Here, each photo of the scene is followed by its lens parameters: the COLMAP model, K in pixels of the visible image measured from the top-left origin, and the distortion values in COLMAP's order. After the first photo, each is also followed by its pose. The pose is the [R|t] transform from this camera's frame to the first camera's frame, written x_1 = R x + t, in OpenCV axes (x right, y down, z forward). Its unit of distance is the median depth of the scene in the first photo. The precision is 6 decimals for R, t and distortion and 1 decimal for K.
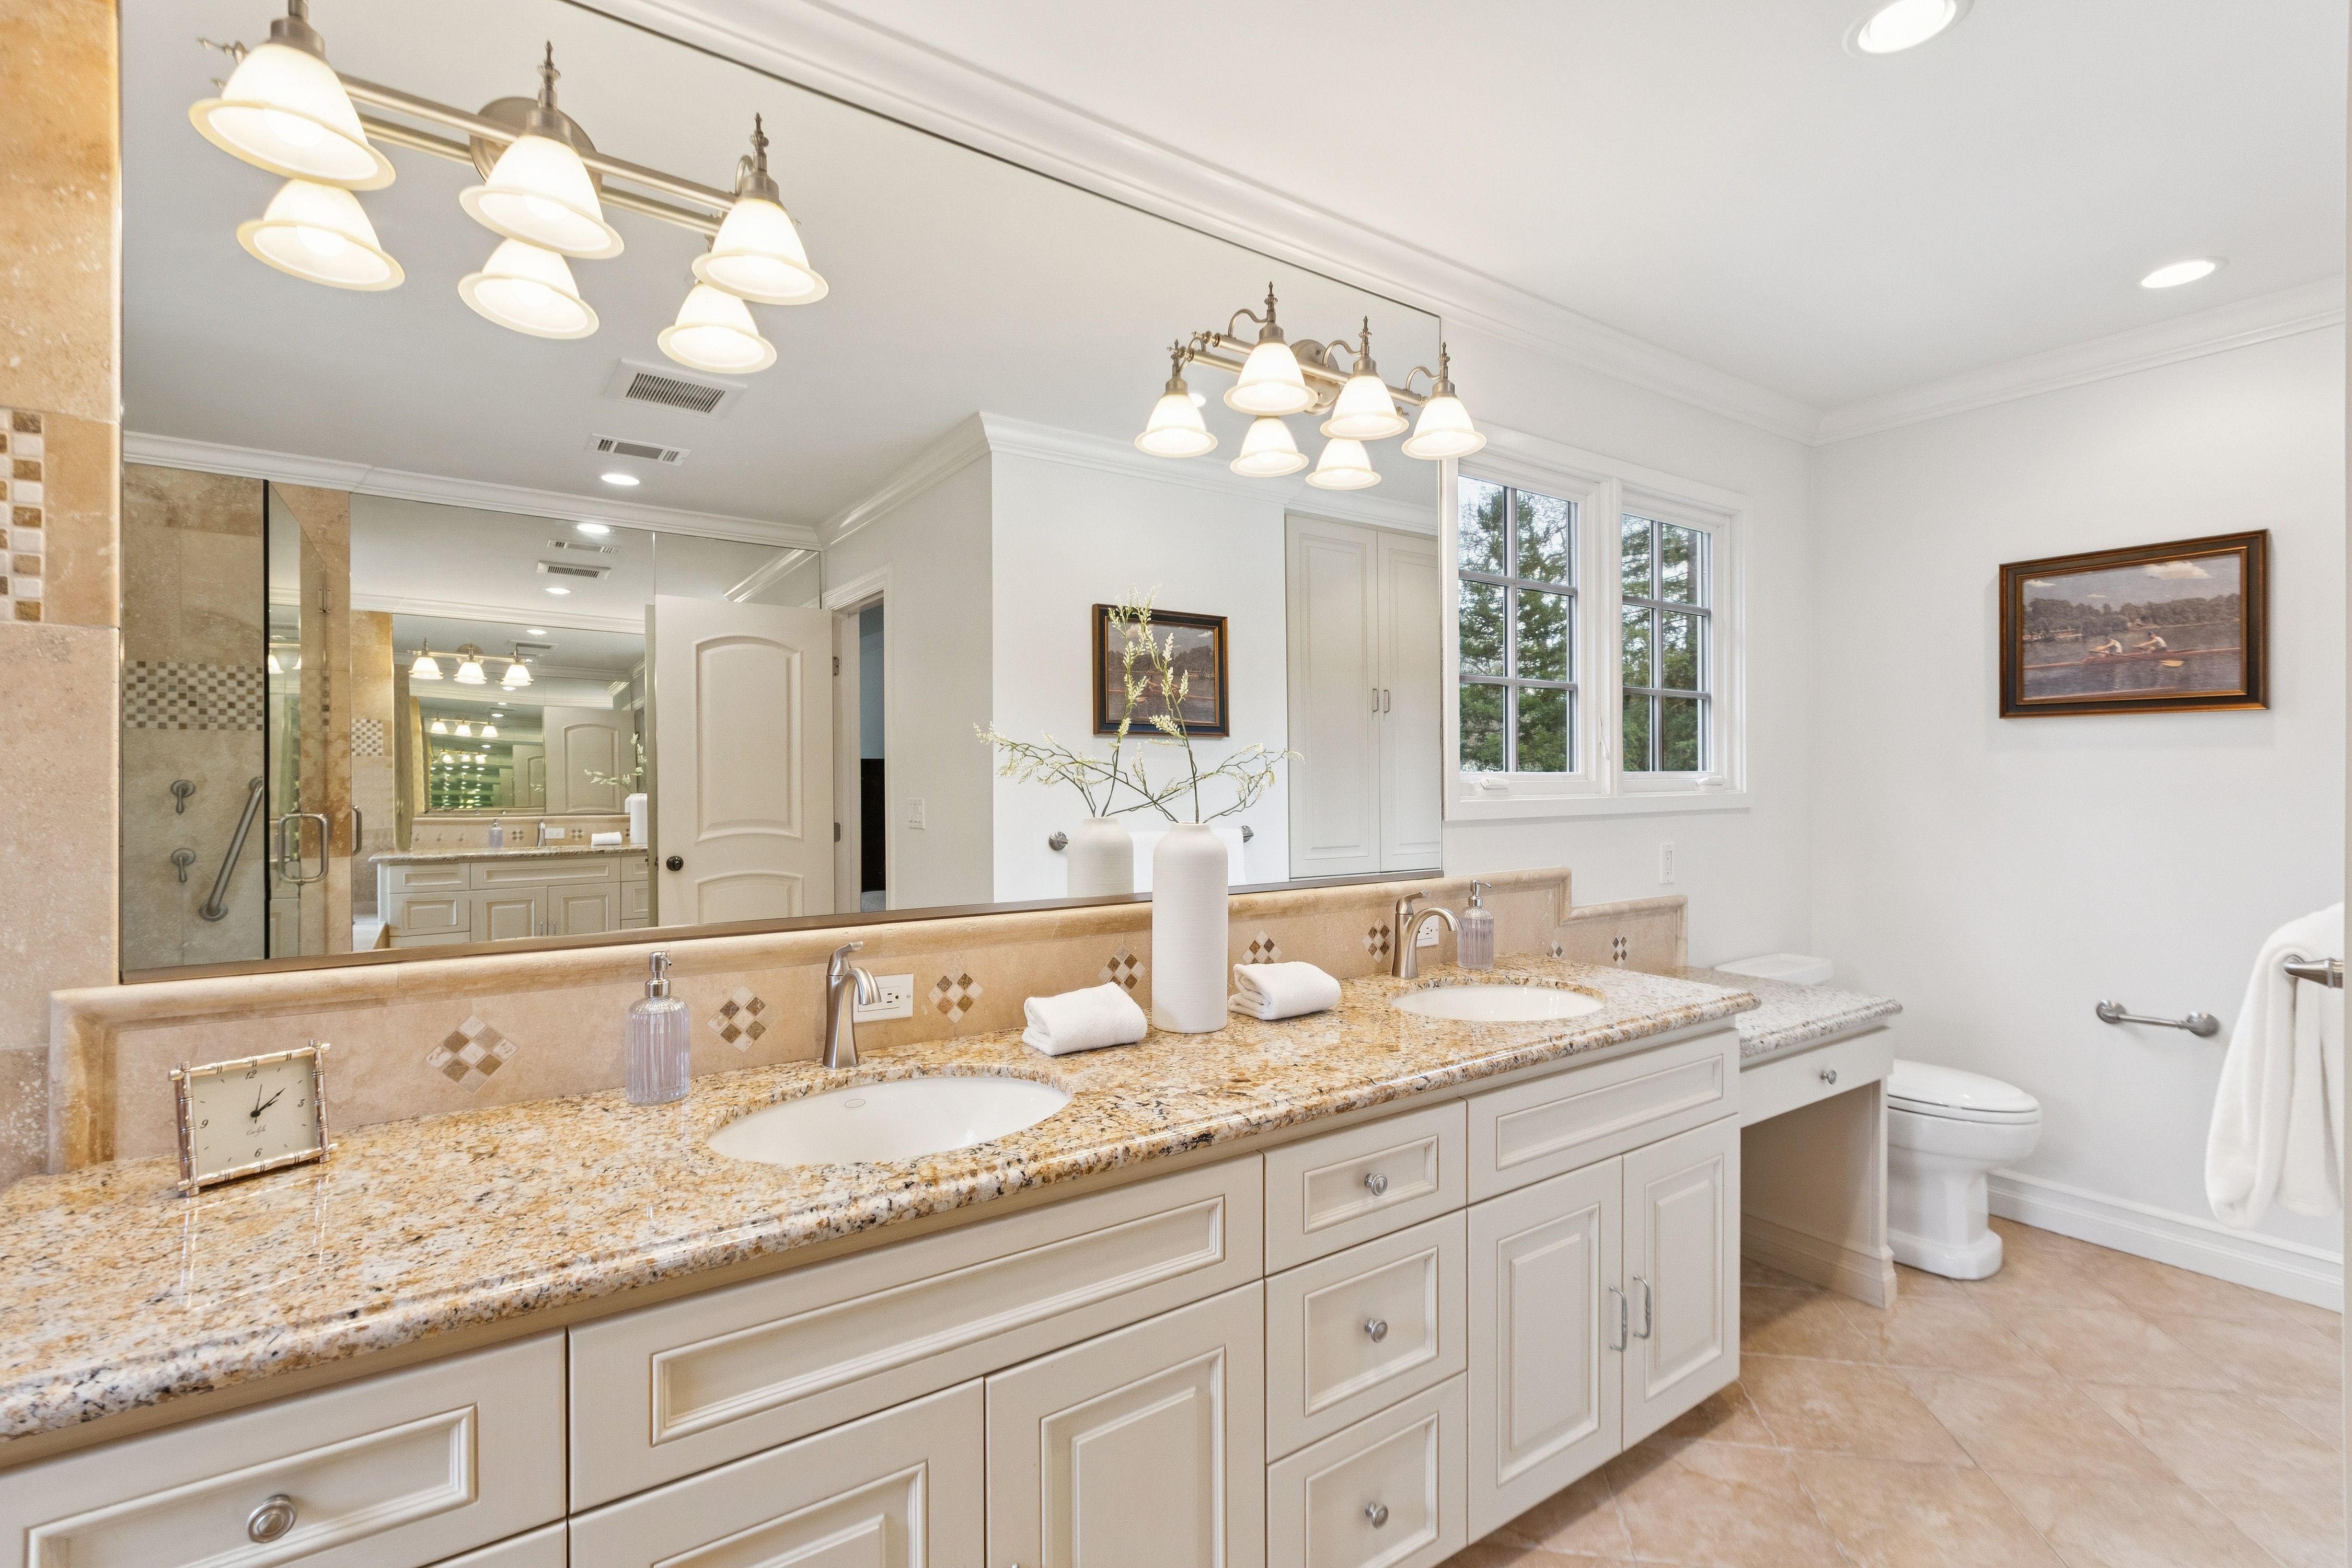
lens RADIAL K [[1045.3, 0, 1160.3], [0, 1045.3, 764.8], [0, 0, 1]] dist [0.001819, -0.000412]
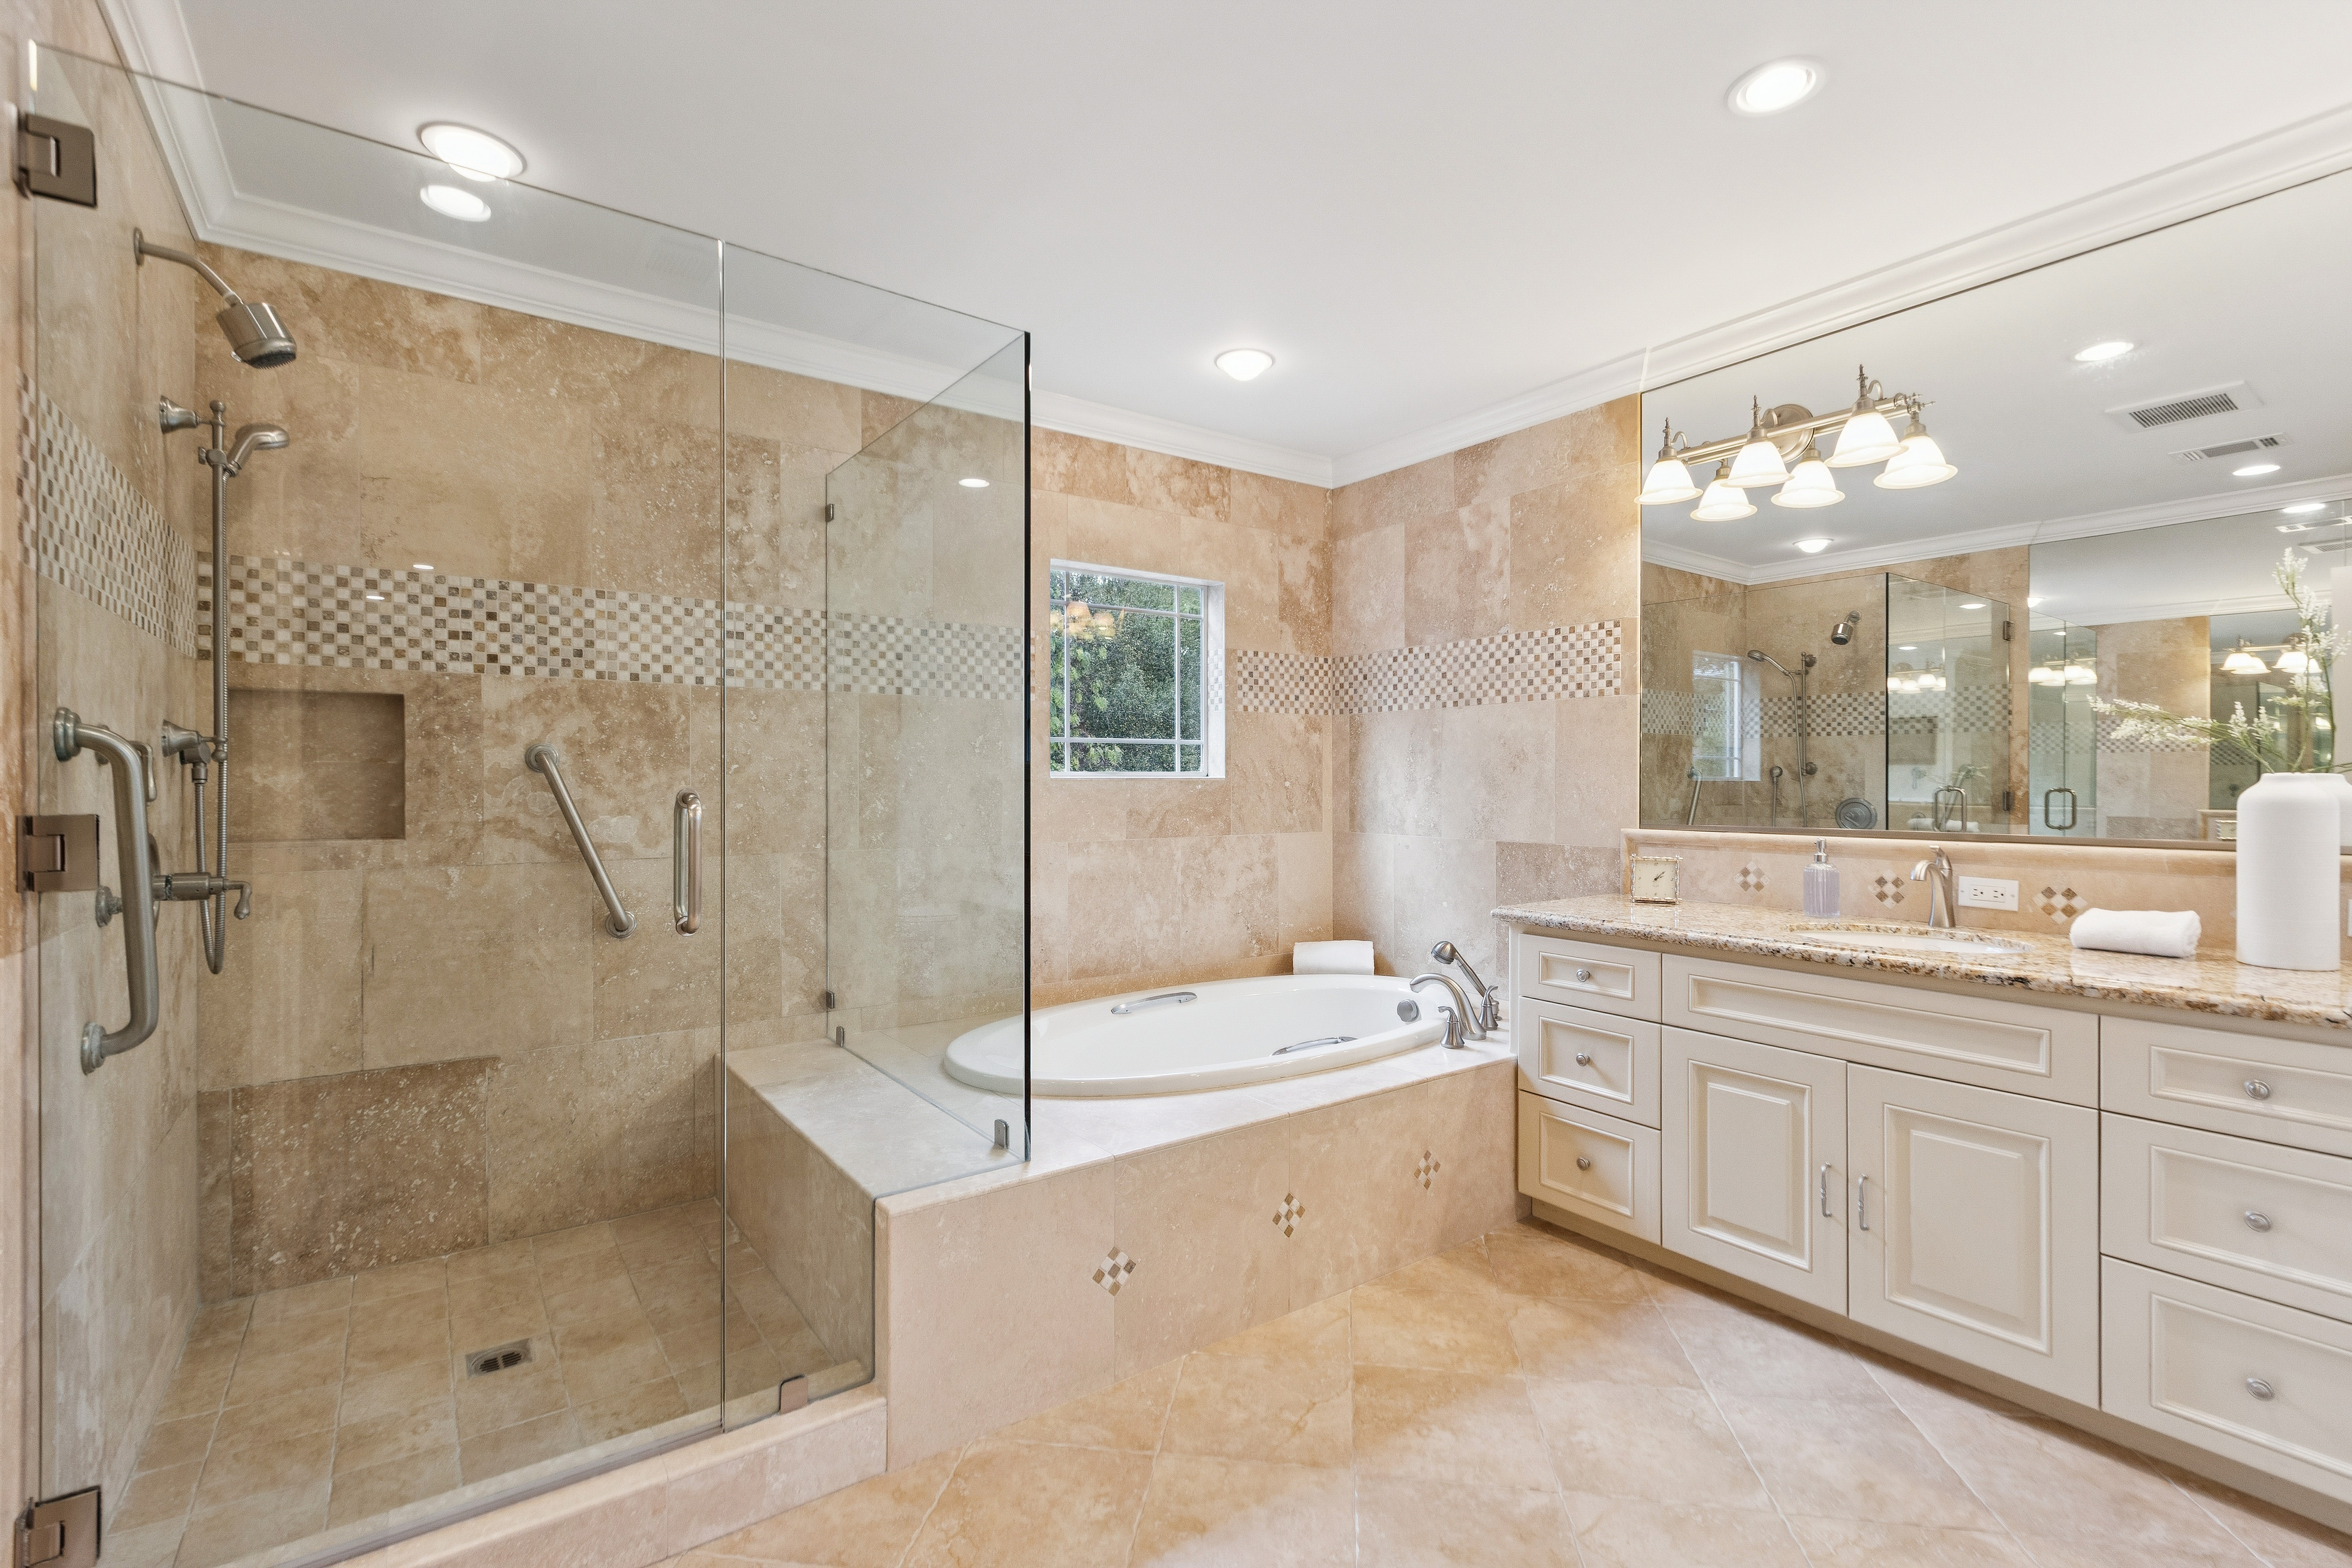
lens RADIAL K [[1045.3, 0, 1181.1], [0, 1045.3, 782.3], [0, 0, 1]] dist [0.001819, -0.000412]
pose [[0.001042, -0.002777, -0.999996, 1.424135], [0.007801, 0.999966, -0.002769, 0.078984], [0.999969, -0.007798, 0.001063, -0.140233]]
